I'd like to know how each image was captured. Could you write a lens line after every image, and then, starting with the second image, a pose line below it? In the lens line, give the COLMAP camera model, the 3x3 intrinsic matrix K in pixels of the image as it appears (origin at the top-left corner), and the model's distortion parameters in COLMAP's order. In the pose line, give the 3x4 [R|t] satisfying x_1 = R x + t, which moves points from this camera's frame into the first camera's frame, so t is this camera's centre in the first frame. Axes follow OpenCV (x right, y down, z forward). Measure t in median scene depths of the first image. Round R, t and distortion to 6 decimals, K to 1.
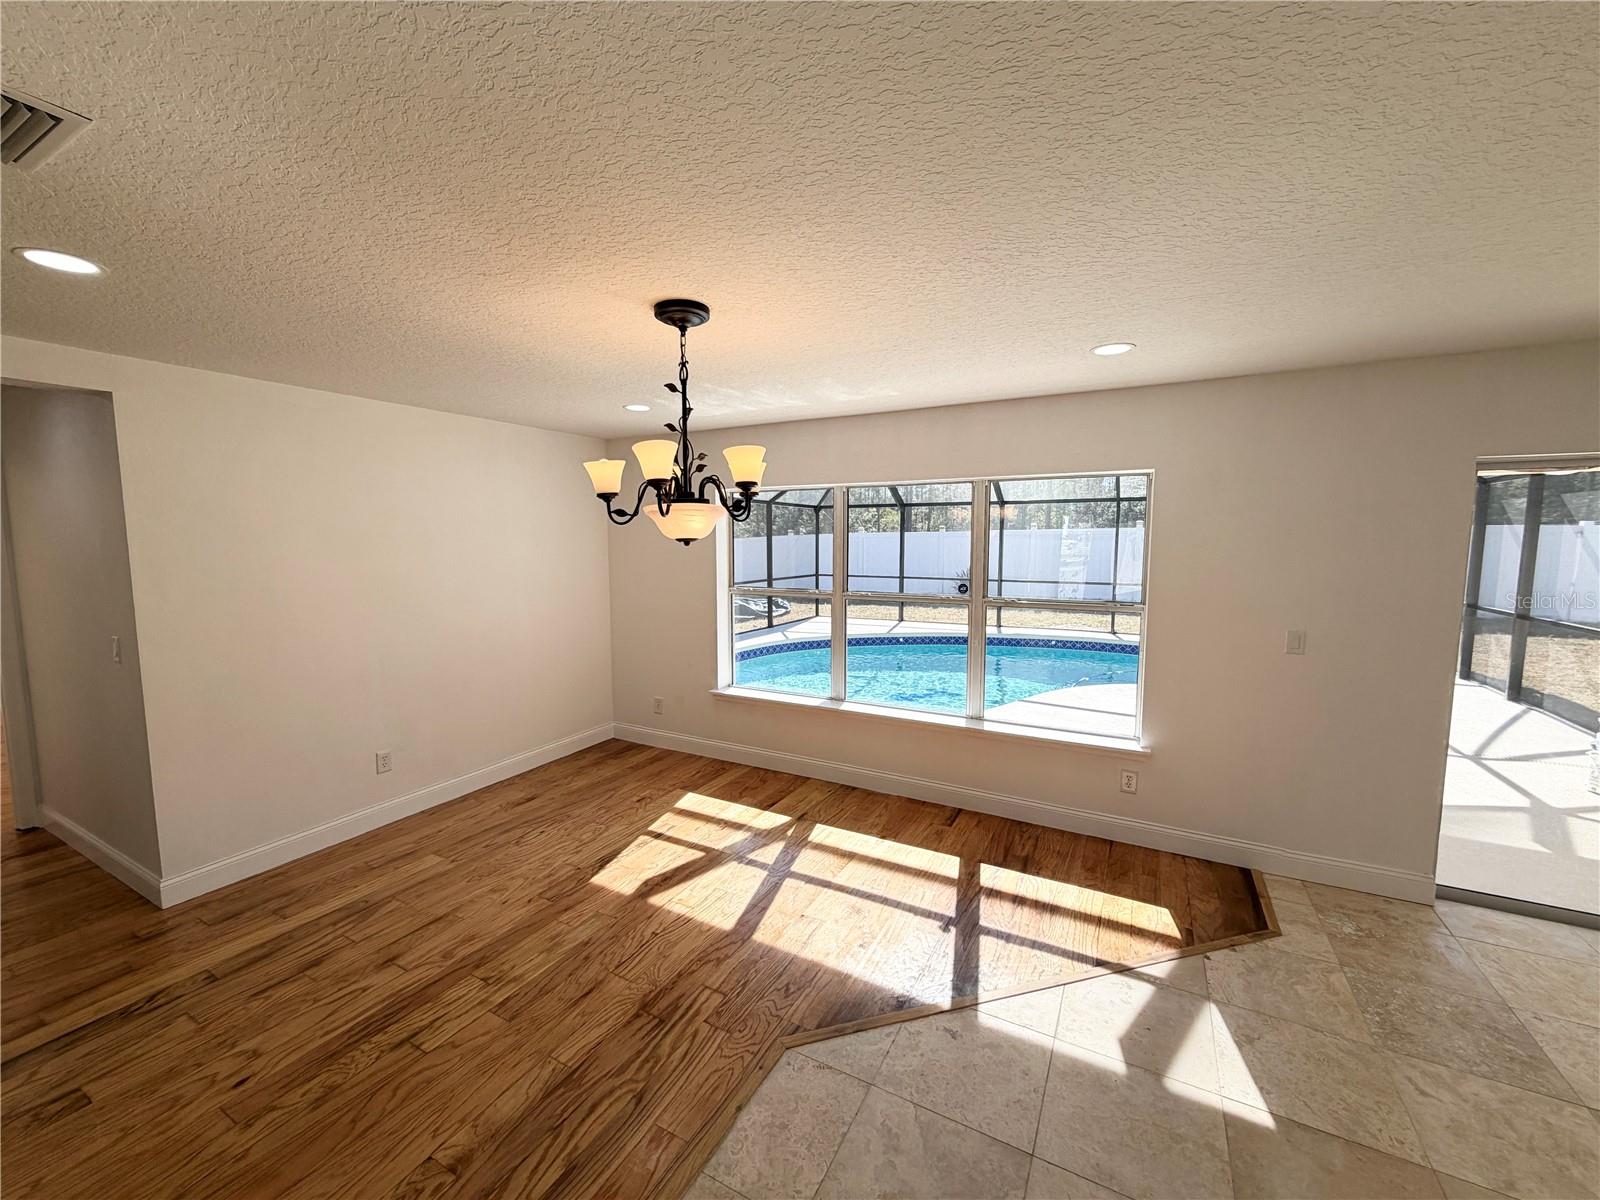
lens RADIAL K [[638.7, 0, 795.1], [0, 638.7, 605.0], [0, 0, 1]] dist [-0.002892, 0.001310]
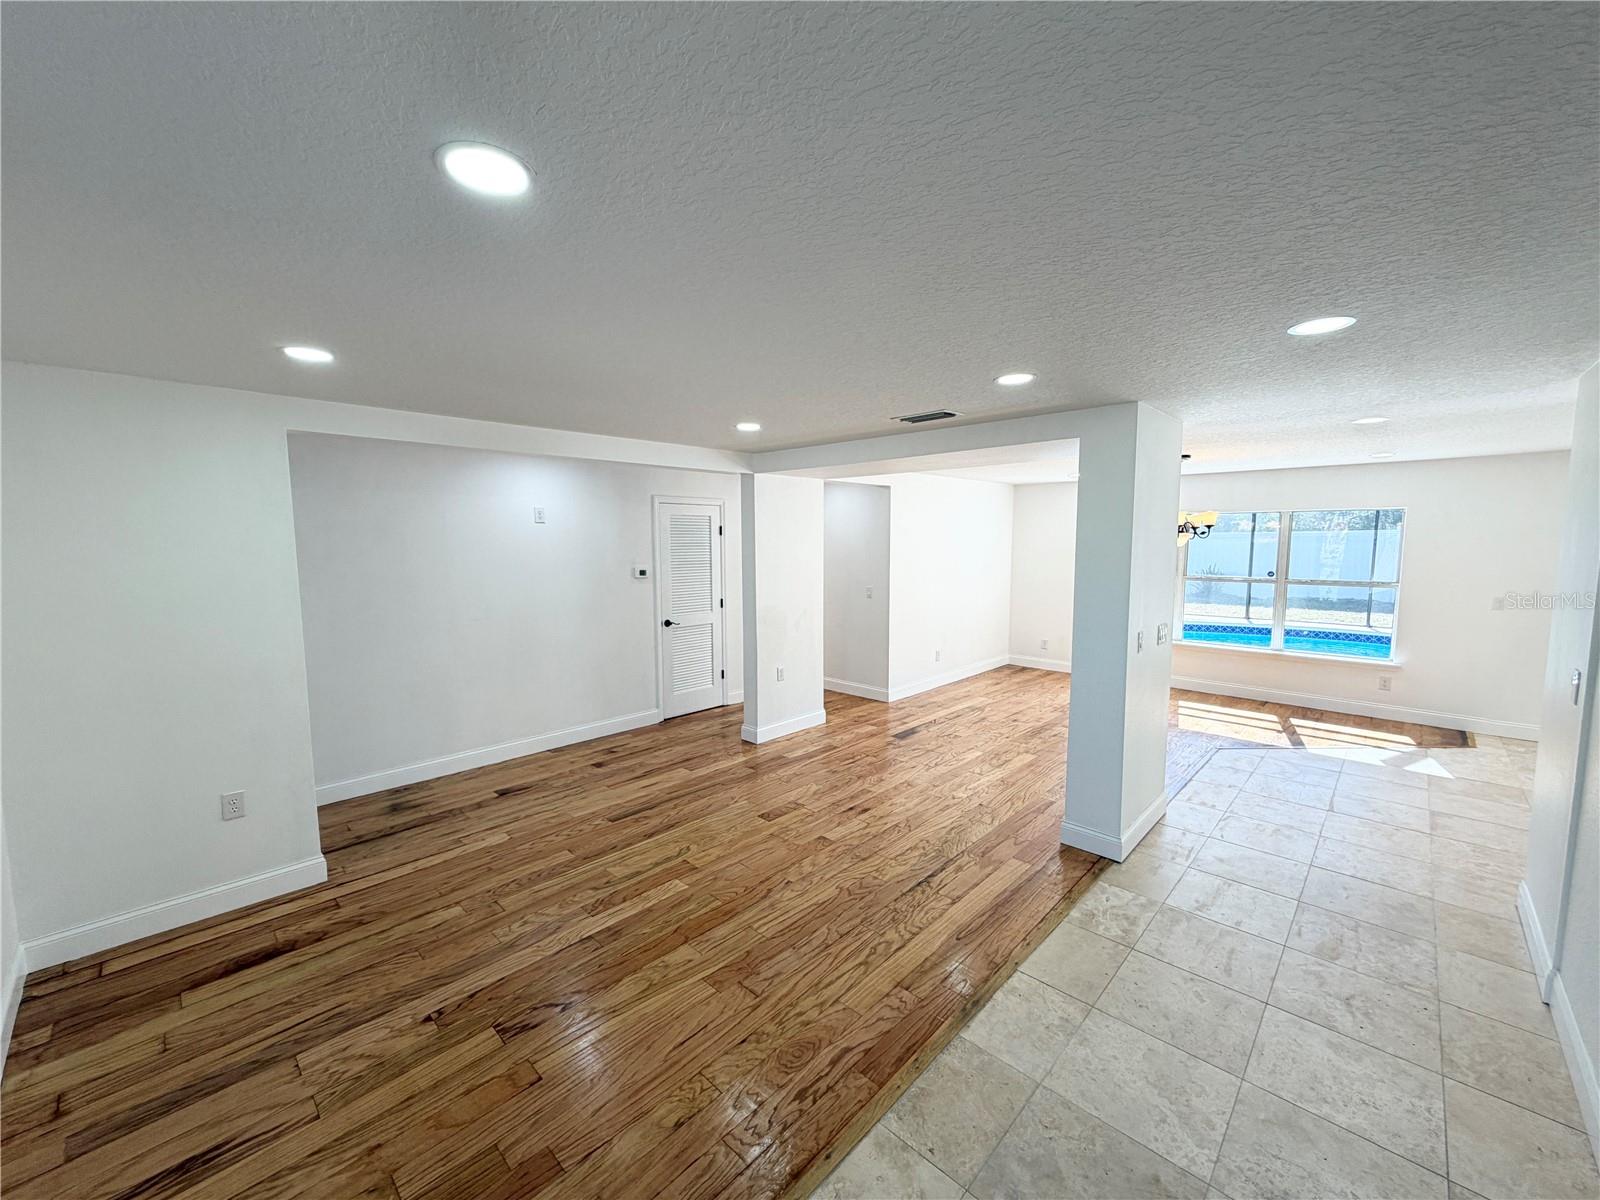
lens RADIAL K [[638.7, 0, 796.6], [0, 638.7, 604.9], [0, 0, 1]] dist [-0.002892, 0.001310]
pose [[0.965052, 0.026179, -0.260749, -0.662515], [-0.026135, 0.999652, 0.003634, 0.109522], [0.260754, 0.003307, 0.965400, -1.257872]]
